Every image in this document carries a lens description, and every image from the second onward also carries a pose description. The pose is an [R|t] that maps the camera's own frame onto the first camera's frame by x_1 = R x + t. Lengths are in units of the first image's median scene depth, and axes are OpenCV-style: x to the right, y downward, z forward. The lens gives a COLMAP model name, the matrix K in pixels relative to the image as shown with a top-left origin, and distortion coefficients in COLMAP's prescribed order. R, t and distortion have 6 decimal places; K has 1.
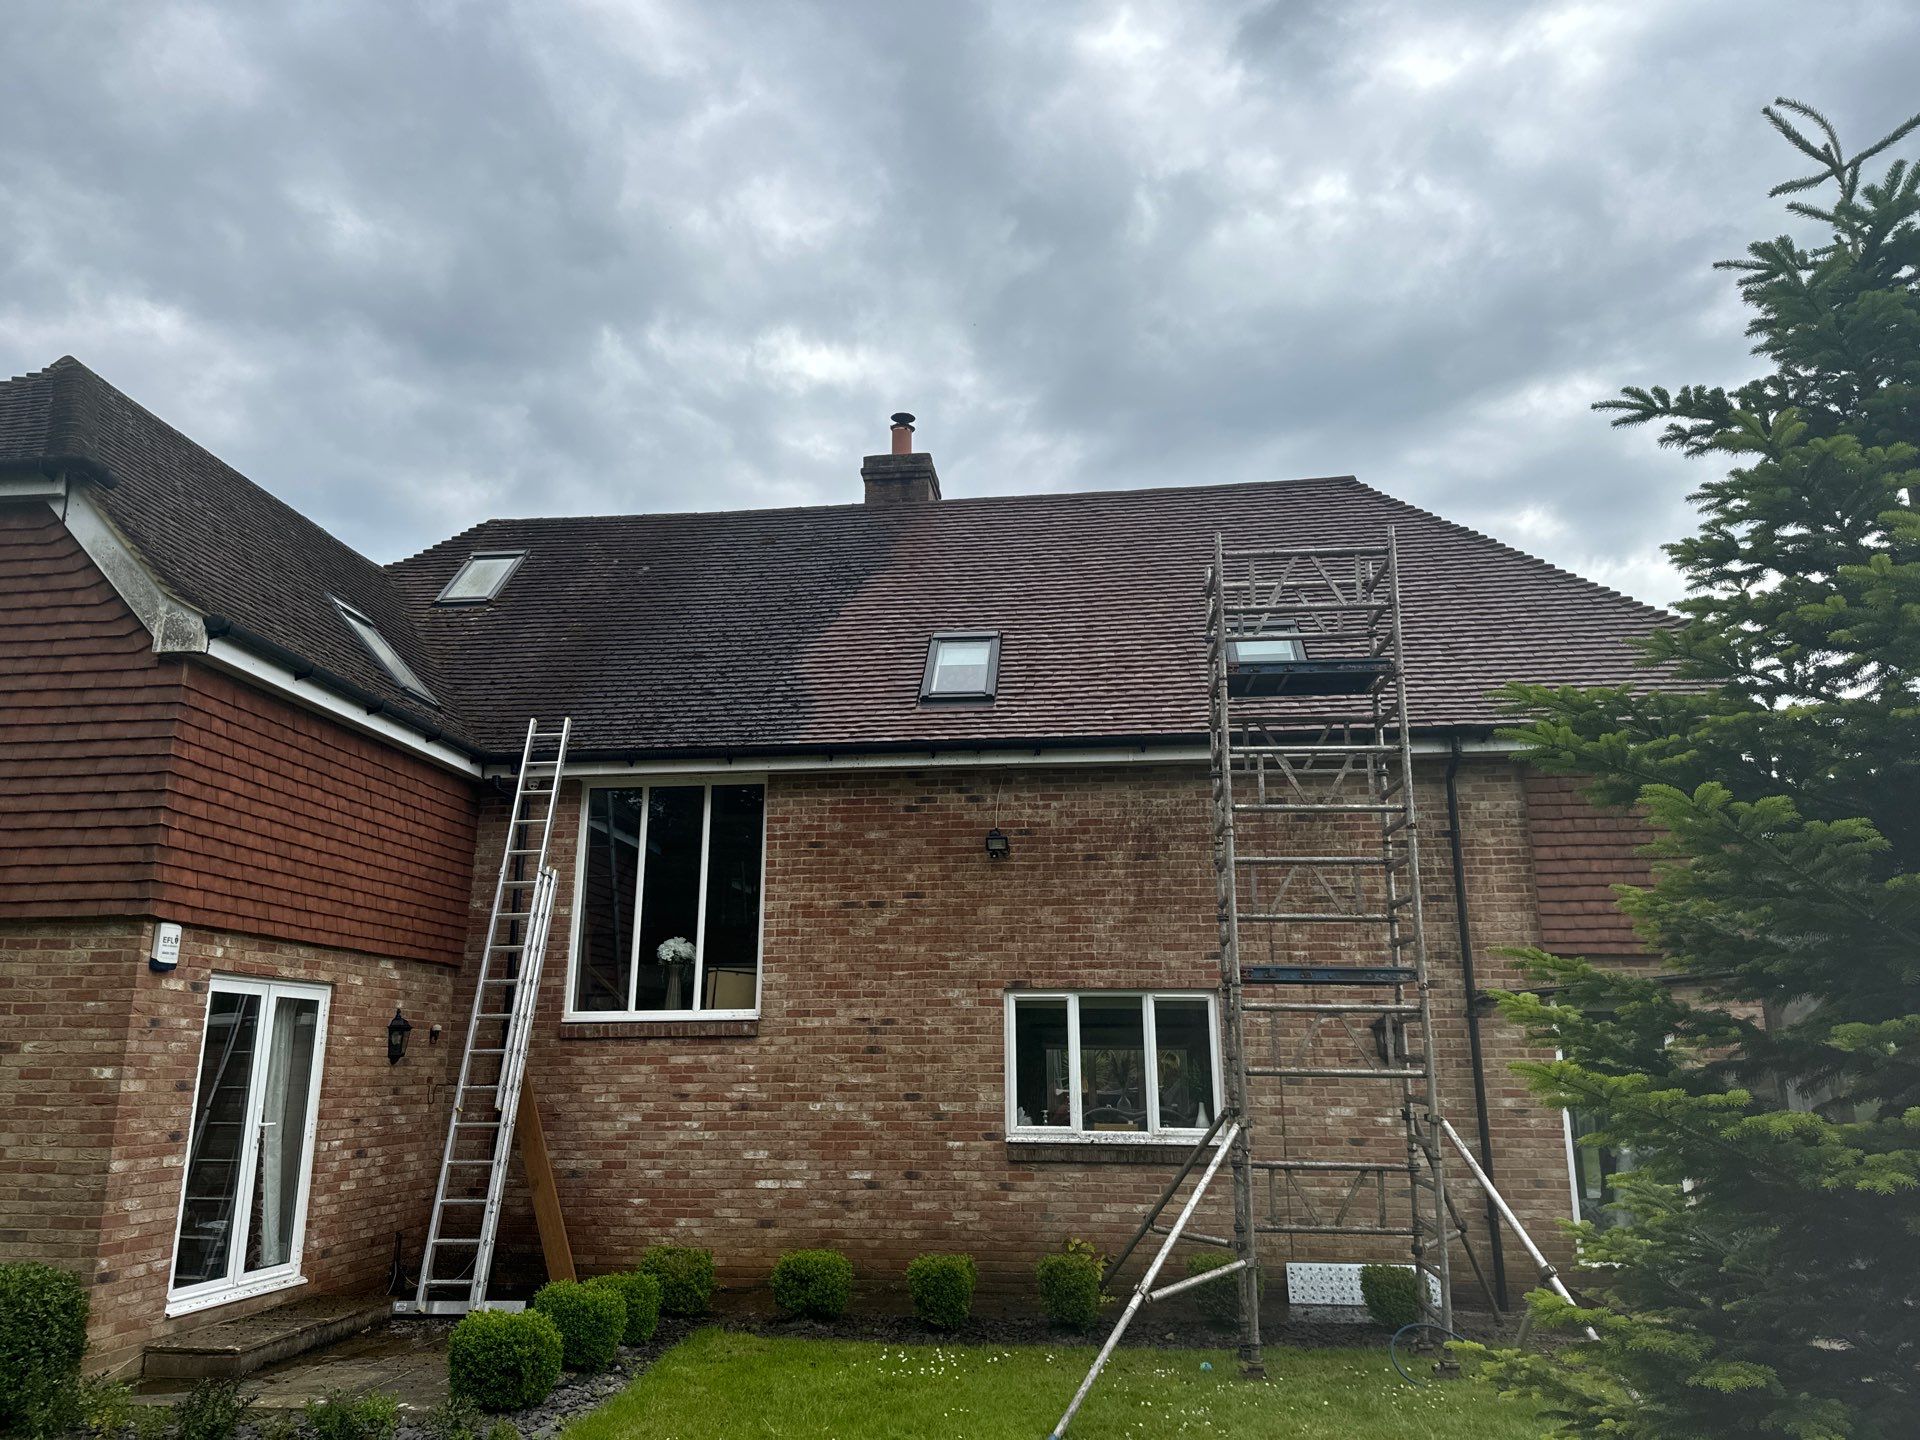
lens RADIAL K [[1341.9, 0, 967.2], [0, 1341.9, 689.3], [0, 0, 1]] dist [0.061127, -0.073074]
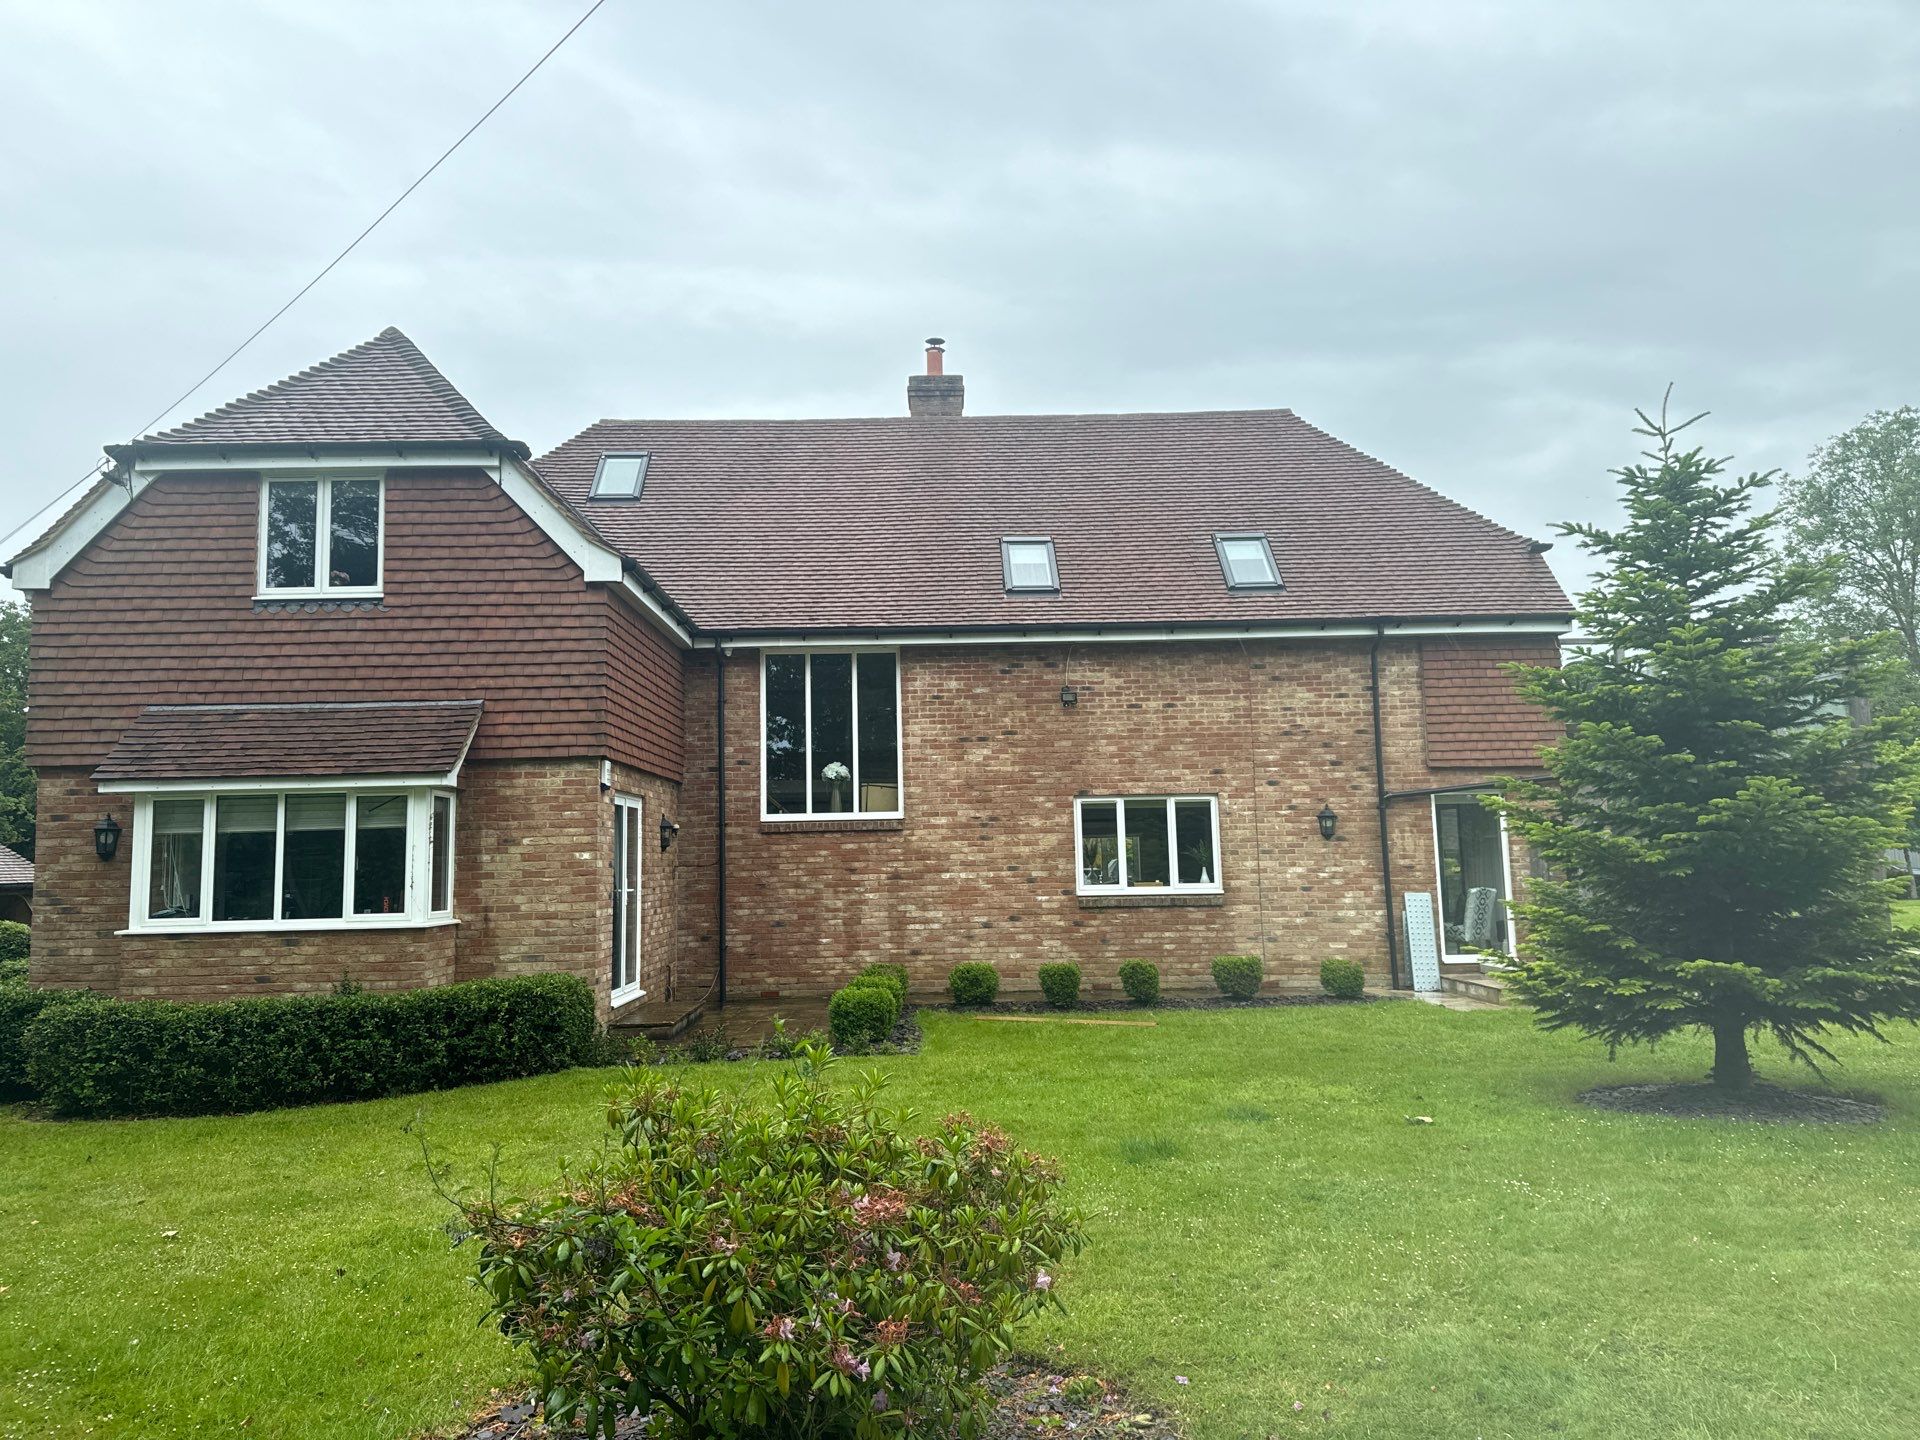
lens RADIAL K [[1341.9, 0, 977.8], [0, 1341.9, 700.3], [0, 0, 1]] dist [0.061127, -0.073074]
pose [[0.988741, -0.003281, 0.149600, -0.301444], [-0.019360, 0.988551, 0.149638, -0.096945], [-0.148378, -0.150850, 0.977358, -0.399307]]
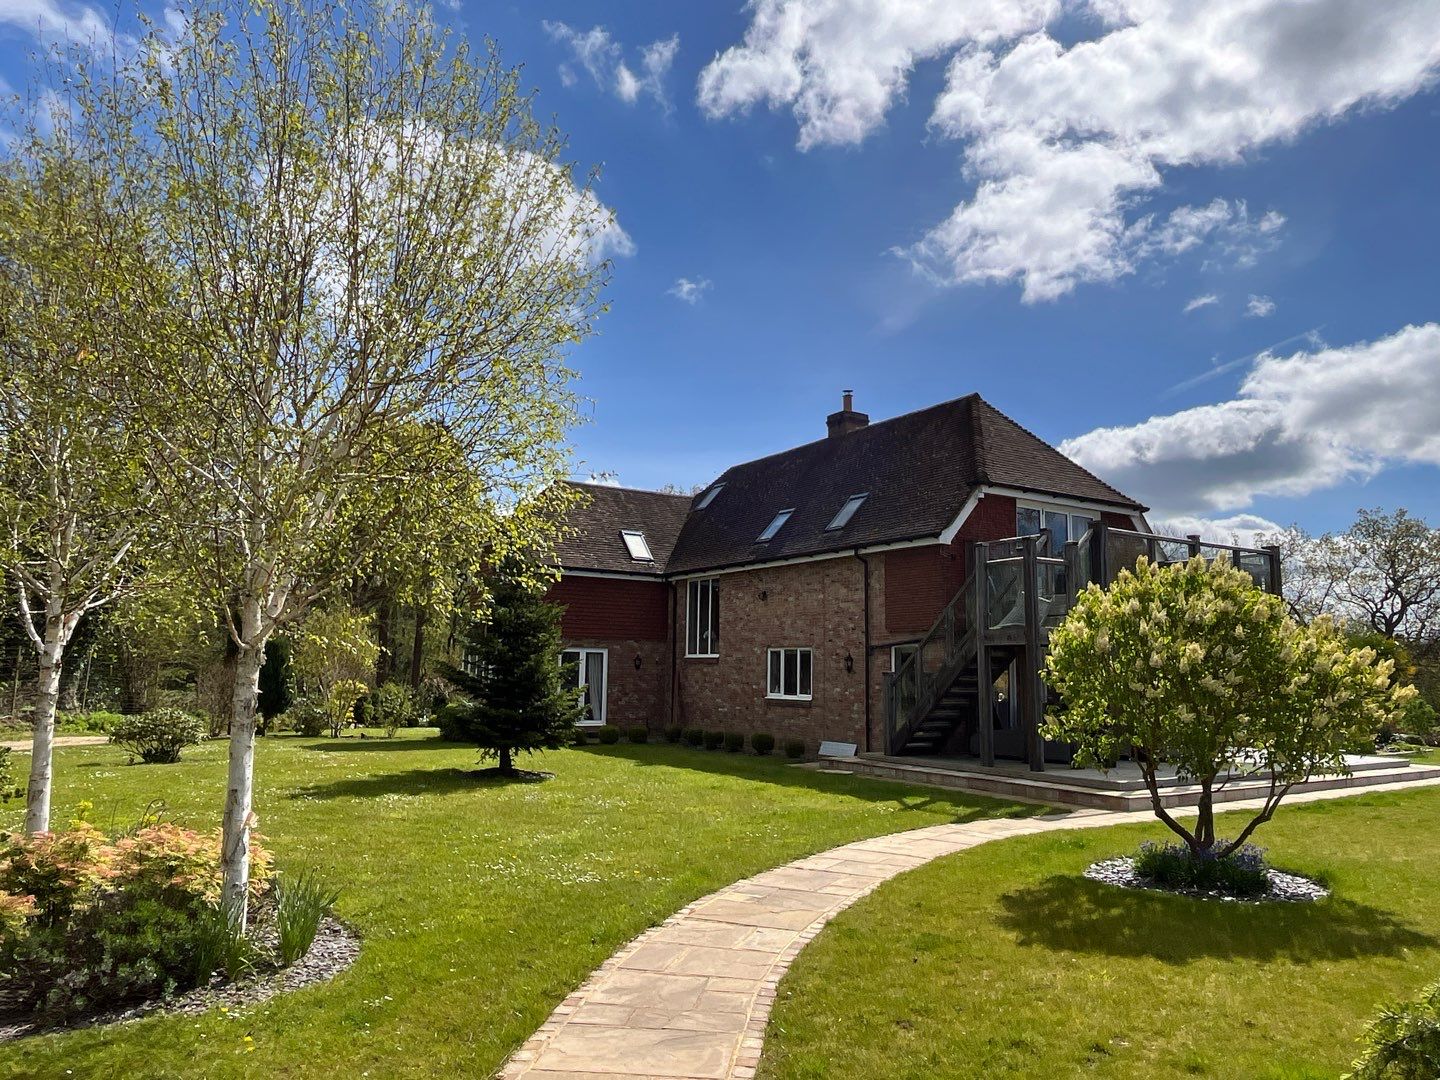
lens RADIAL K [[1006.4, 0, 729.6], [0, 1006.4, 534.2], [0, 0, 1]] dist [0.061127, -0.073074]
pose [[0.631771, -0.096734, -0.769096, 1.693068], [0.194901, 0.980131, 0.036824, -0.107425], [0.750252, -0.173162, 0.638072, -0.388446]]
